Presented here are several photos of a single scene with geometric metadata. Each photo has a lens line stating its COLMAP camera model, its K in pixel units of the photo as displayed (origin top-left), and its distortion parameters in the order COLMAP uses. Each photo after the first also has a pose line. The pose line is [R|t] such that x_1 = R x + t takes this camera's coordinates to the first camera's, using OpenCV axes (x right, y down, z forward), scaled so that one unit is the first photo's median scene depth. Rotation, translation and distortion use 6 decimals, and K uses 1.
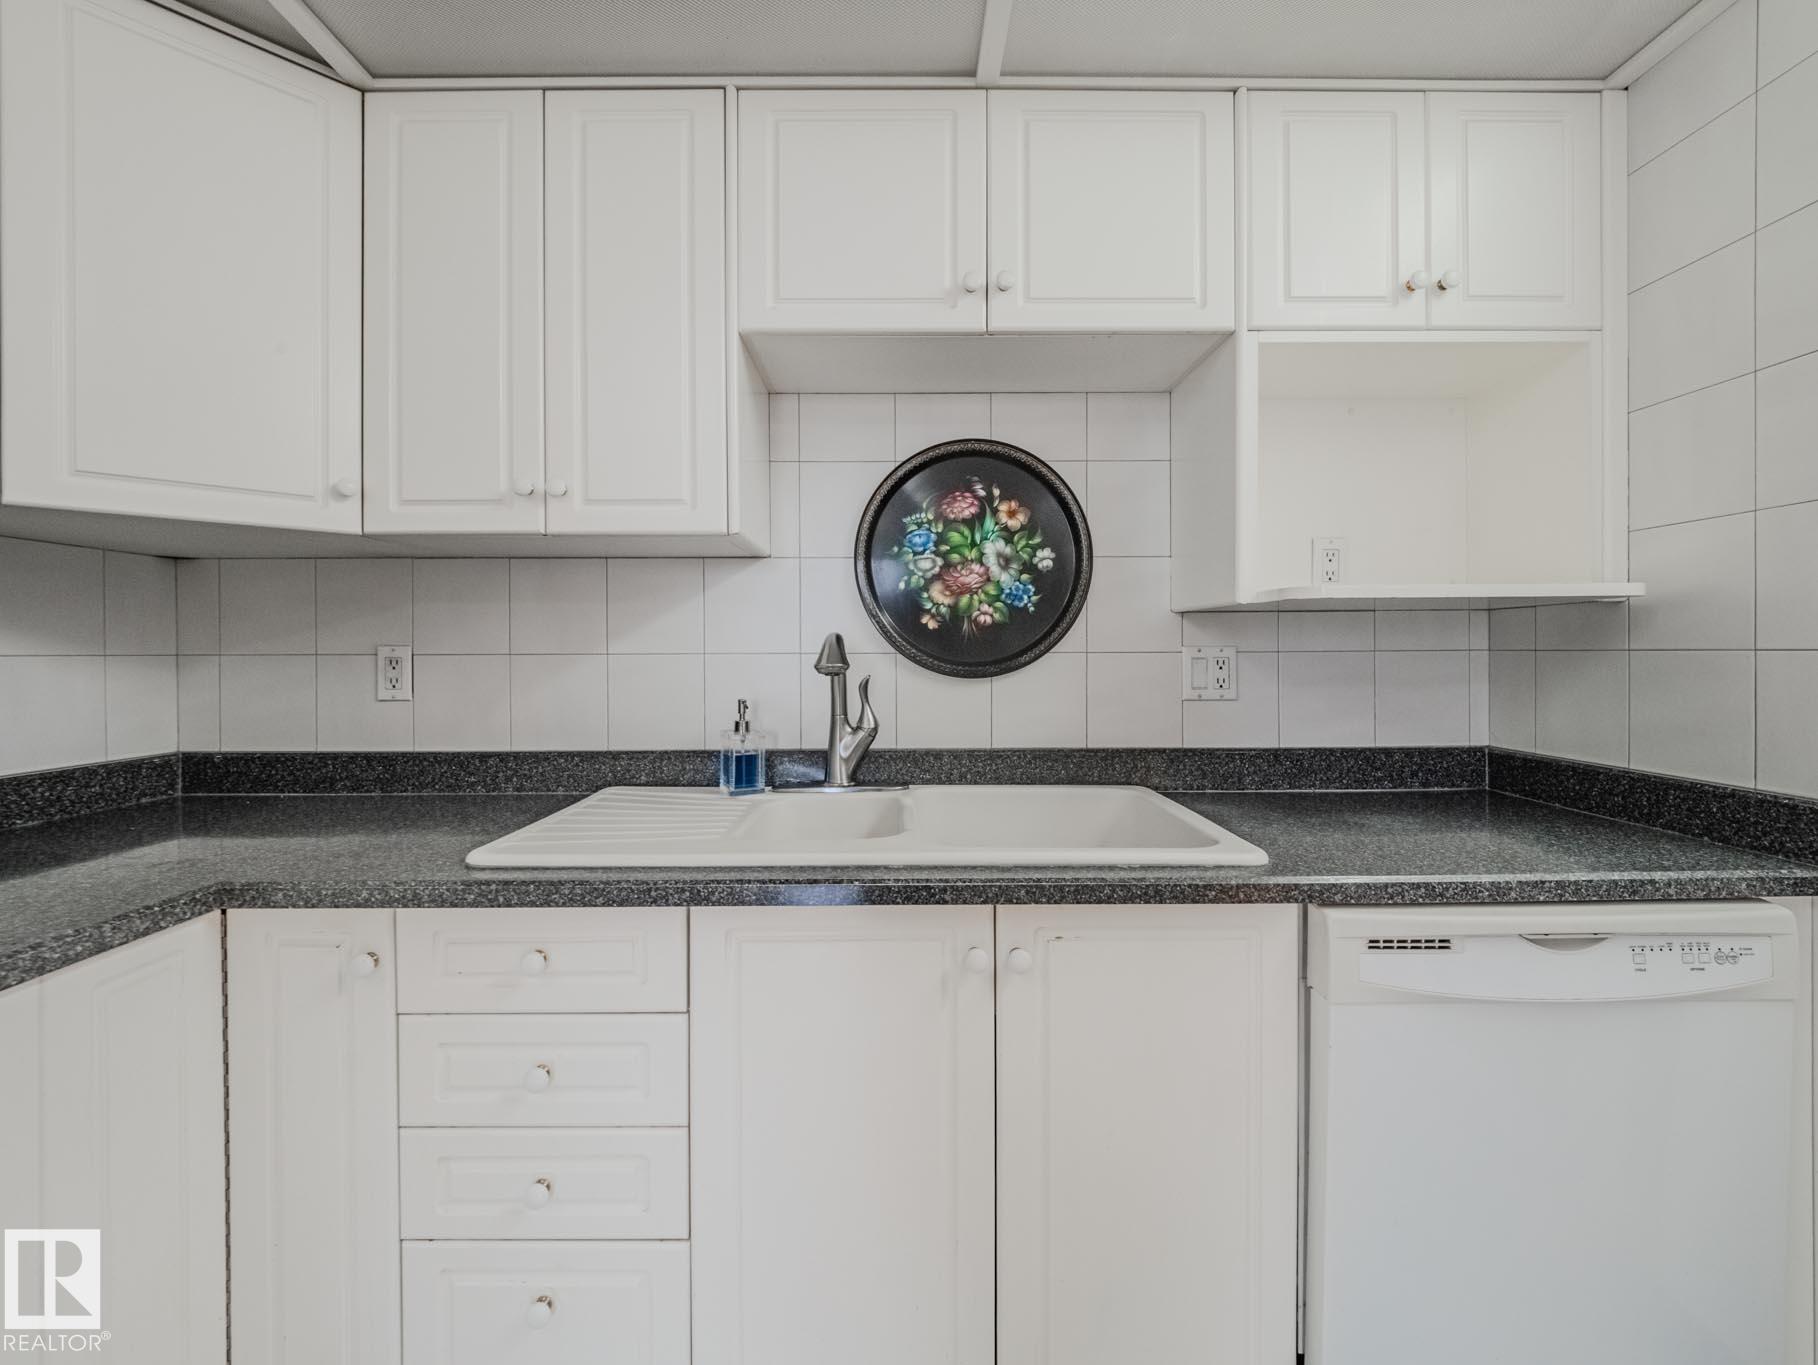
lens RADIAL K [[770.2, 0, 910.3], [0, 770.2, 668.5], [0, 0, 1]] dist [-0.012308, -0.000259]
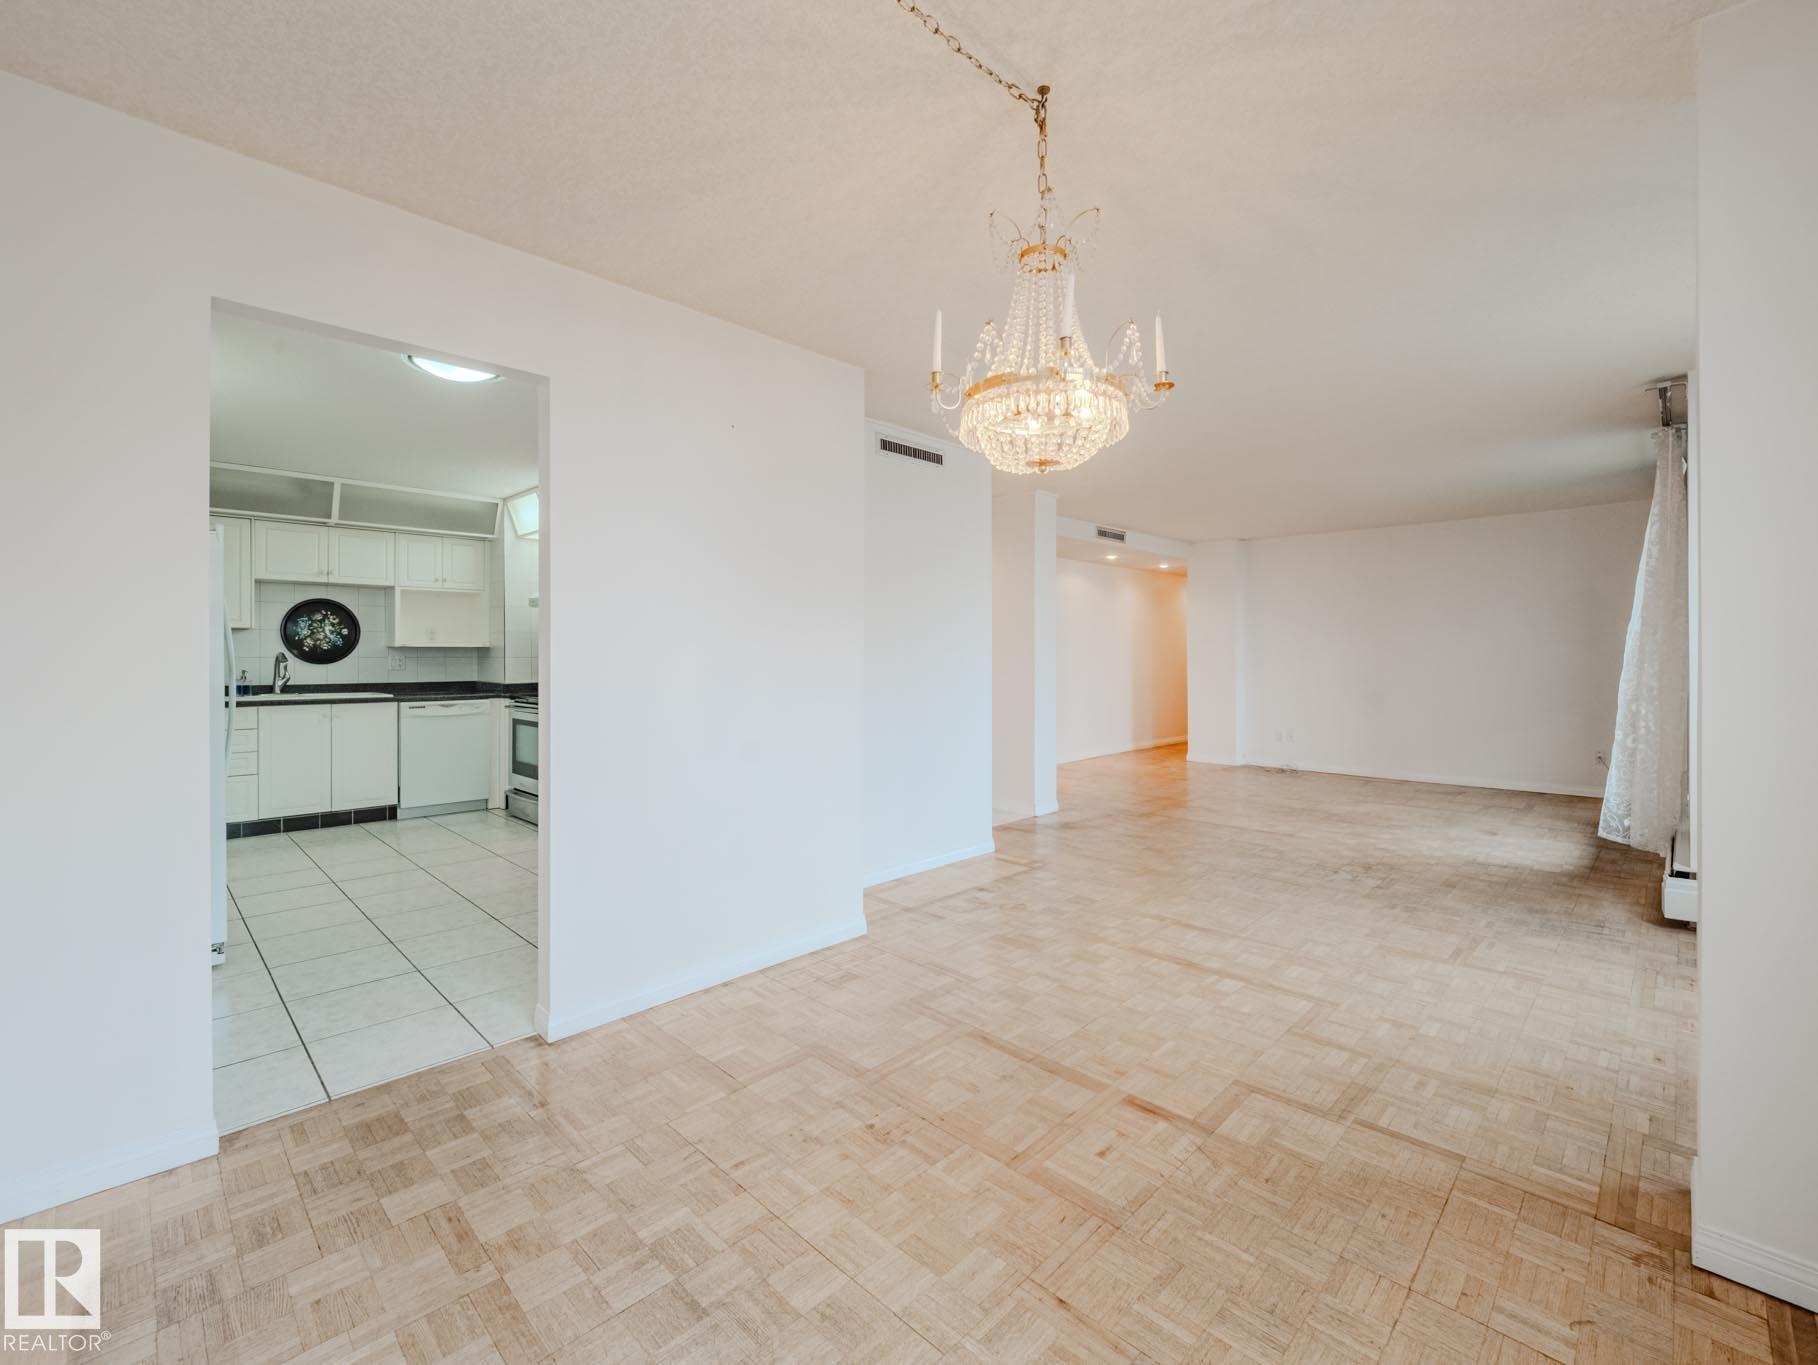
lens RADIAL K [[770.2, 0, 867.8], [0, 770.2, 666.6], [0, 0, 1]] dist [-0.012308, -0.000259]
pose [[0.722843, -0.000410, 0.691012, -0.542035], [0.005898, 0.999967, -0.005577, 0.057296], [-0.690987, 0.008107, 0.722822, -3.335007]]
